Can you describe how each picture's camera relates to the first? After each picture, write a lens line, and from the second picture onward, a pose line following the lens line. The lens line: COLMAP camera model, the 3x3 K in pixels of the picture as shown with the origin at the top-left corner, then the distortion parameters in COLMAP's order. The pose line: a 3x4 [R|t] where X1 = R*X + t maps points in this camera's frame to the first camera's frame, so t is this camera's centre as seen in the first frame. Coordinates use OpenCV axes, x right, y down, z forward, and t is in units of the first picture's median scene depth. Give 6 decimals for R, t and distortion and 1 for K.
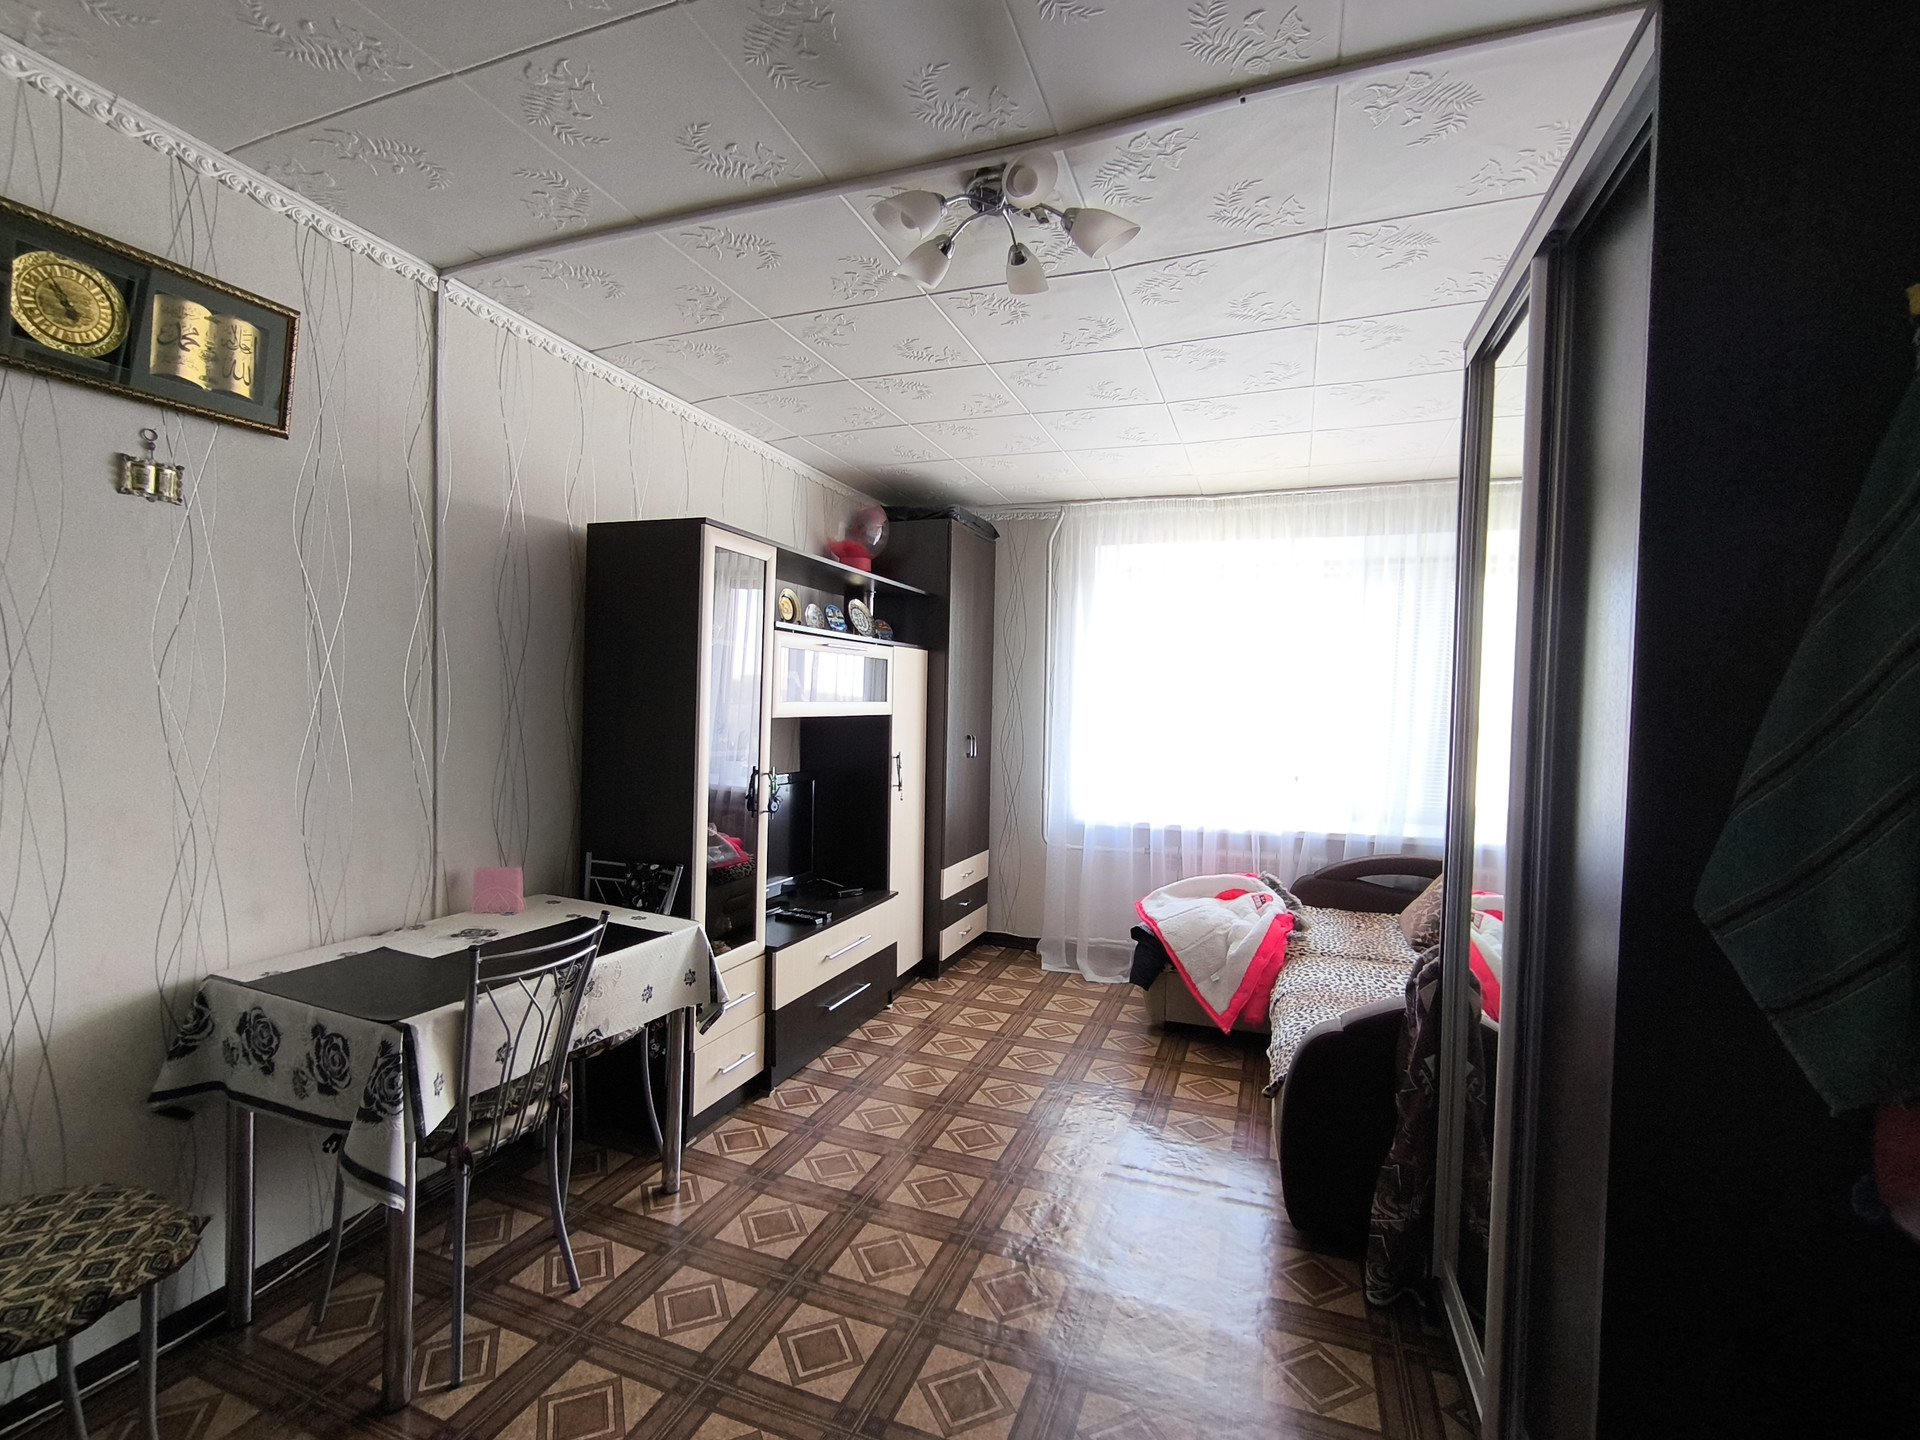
lens RADIAL K [[877.0, 0, 951.0], [0, 877.0, 718.0], [0, 0, 1]] dist [-0.018136, 0.008581]
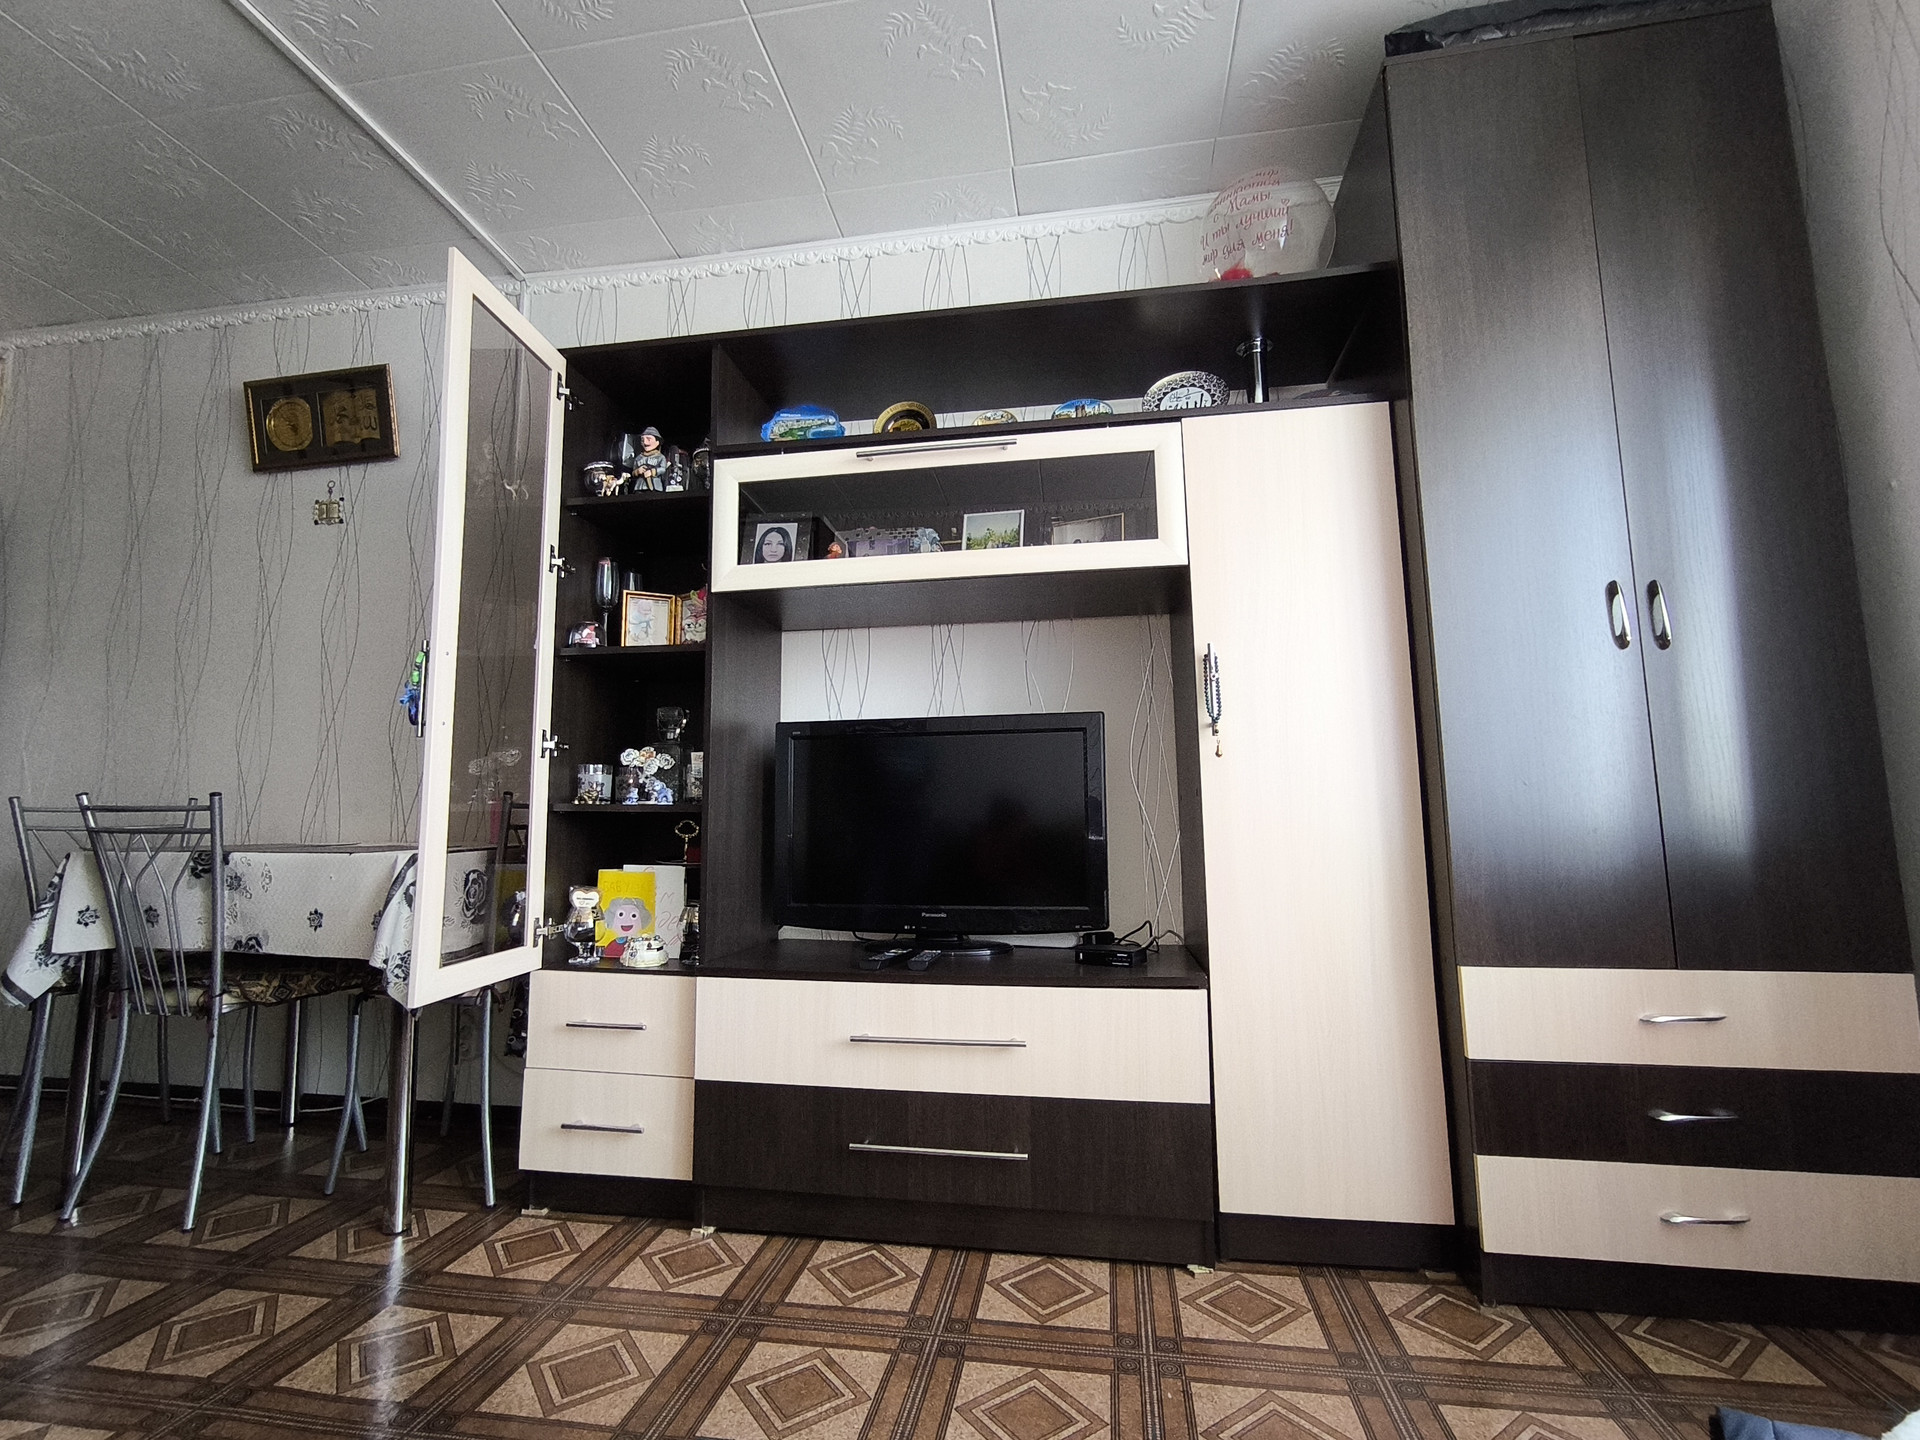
lens RADIAL K [[877.0, 0, 972.3], [0, 877.0, 721.7], [0, 0, 1]] dist [-0.018136, 0.008581]
pose [[0.200651, -0.131530, -0.970793, 0.364738], [-0.003684, 0.990838, -0.135008, 0.144211], [0.979656, 0.030666, 0.198328, 0.882313]]
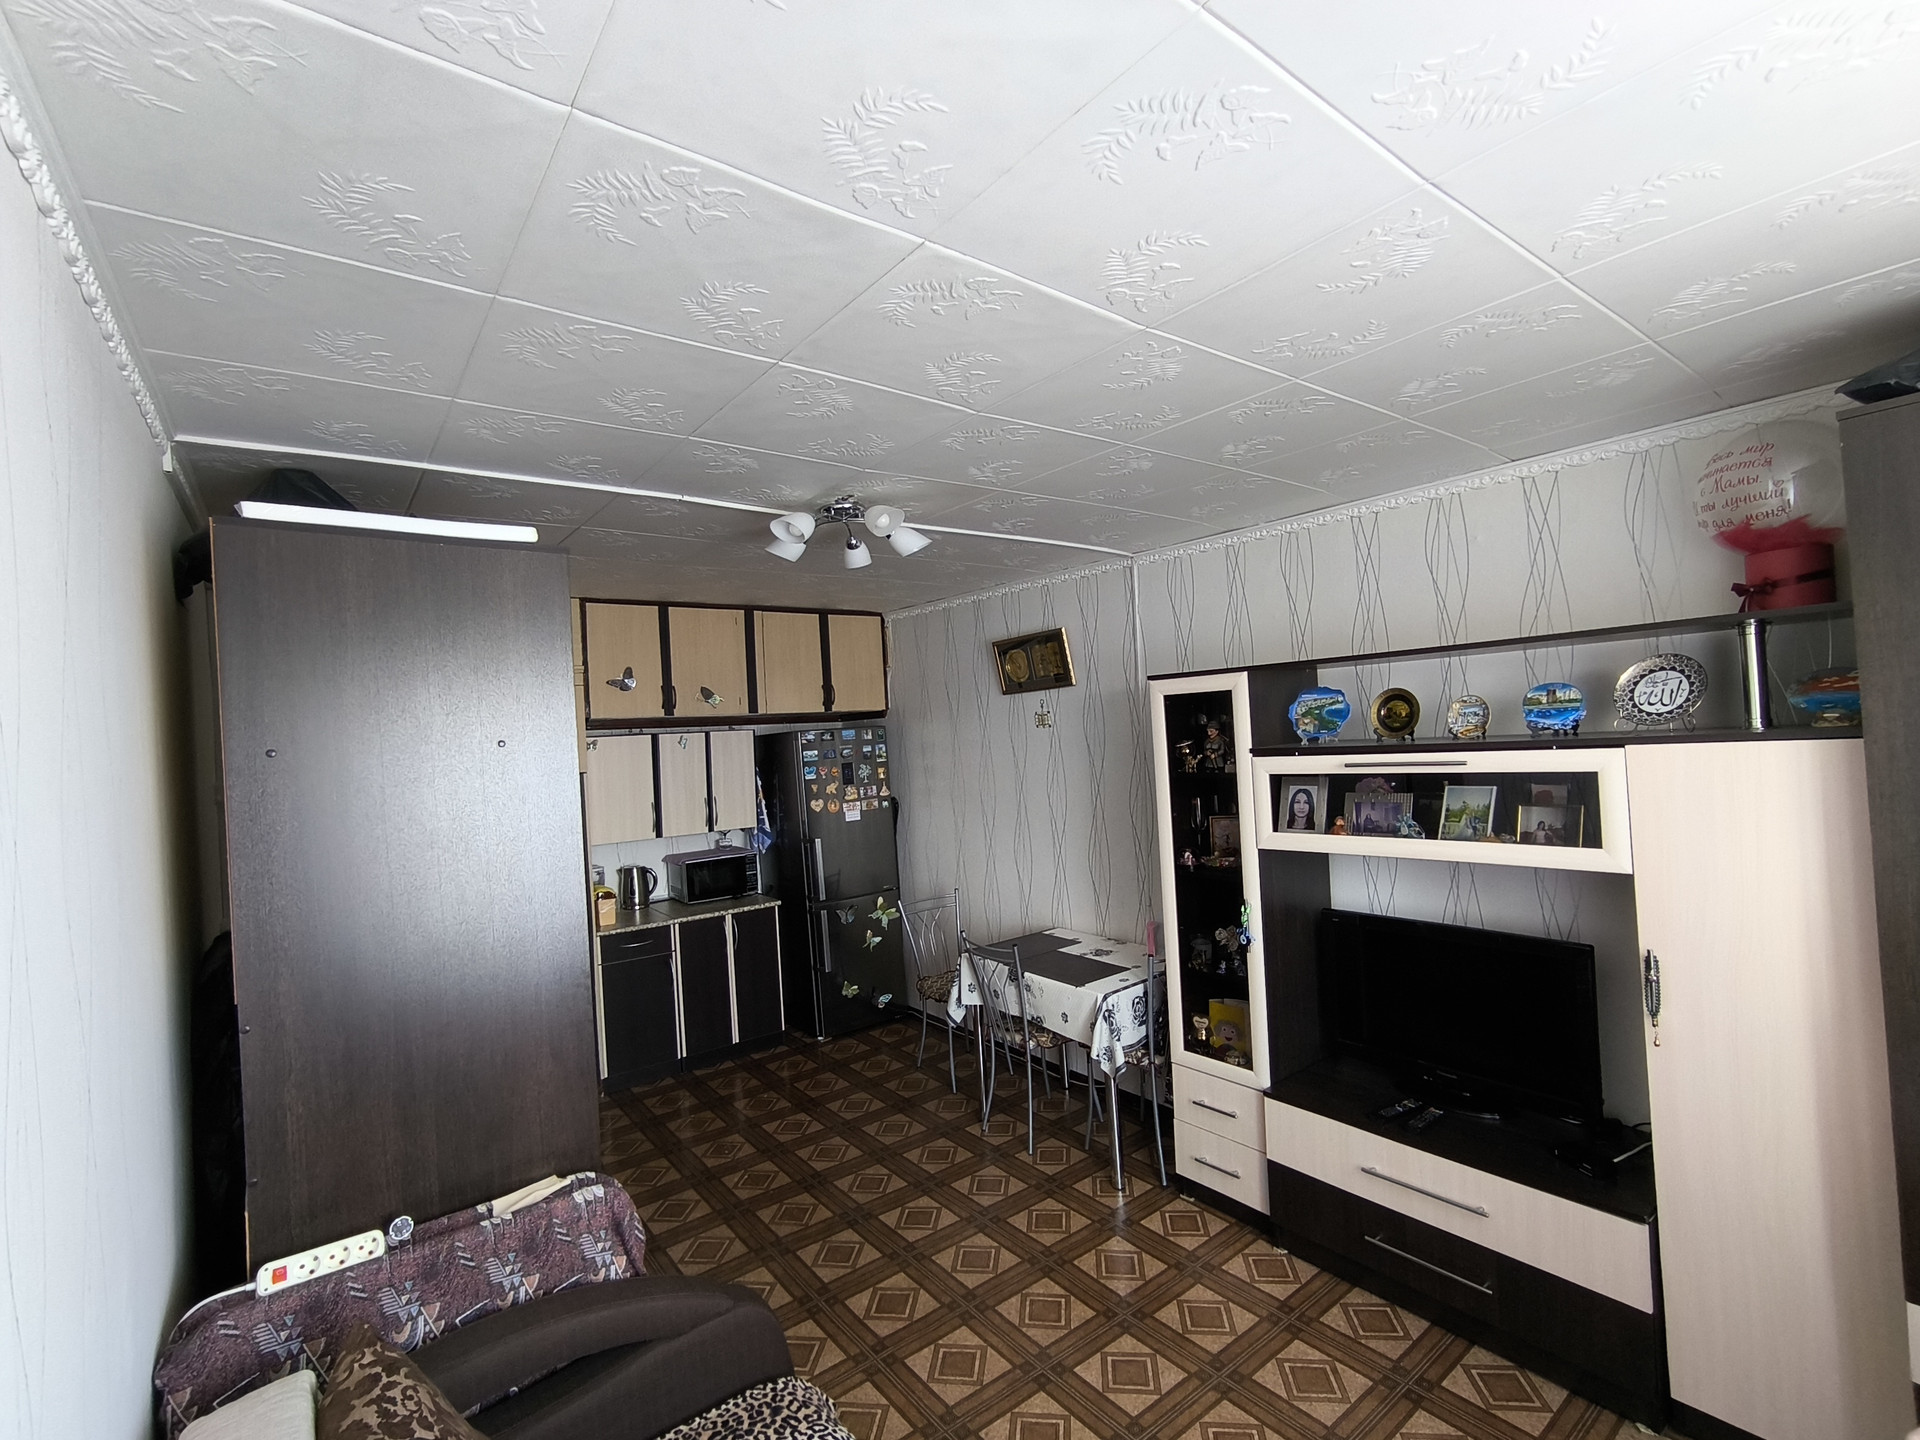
lens RADIAL K [[877.0, 0, 951.4], [0, 877.0, 733.2], [0, 0, 1]] dist [-0.018136, 0.008581]
pose [[-0.529326, 0.002510, -0.848415, 0.647956], [0.025979, 0.999575, -0.013251, -0.102807], [0.848020, -0.029055, -0.529167, 1.017487]]
